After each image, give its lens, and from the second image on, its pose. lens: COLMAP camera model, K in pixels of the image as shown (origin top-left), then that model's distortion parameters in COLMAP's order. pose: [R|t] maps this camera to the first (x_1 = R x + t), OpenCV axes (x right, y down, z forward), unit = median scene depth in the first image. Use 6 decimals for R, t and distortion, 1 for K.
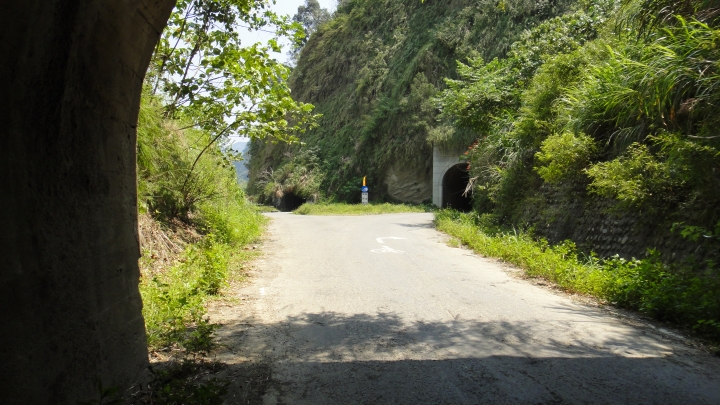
lens RADIAL K [[570.7, 0, 360.0], [0, 570.7, 202.5], [0, 0, 1]] dist [0.001911, 0.002031]
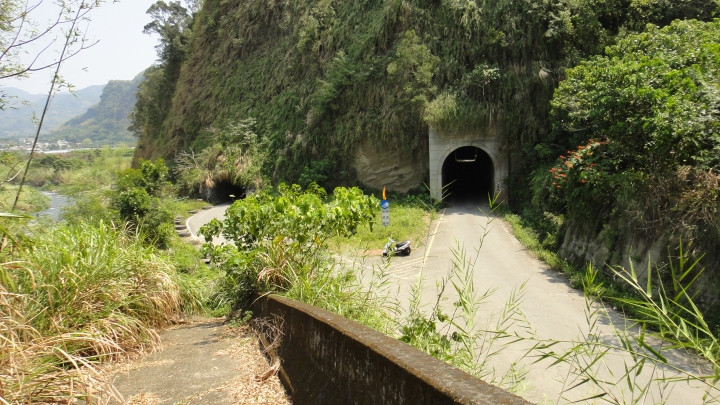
lens RADIAL K [[570.7, 0, 360.0], [0, 570.7, 202.5], [0, 0, 1]] dist [0.001911, 0.002031]
pose [[0.972480, -0.081824, 0.218148, -0.113974], [0.055903, 0.990897, 0.122463, -0.074315], [-0.226182, -0.106897, 0.968202, 0.192582]]
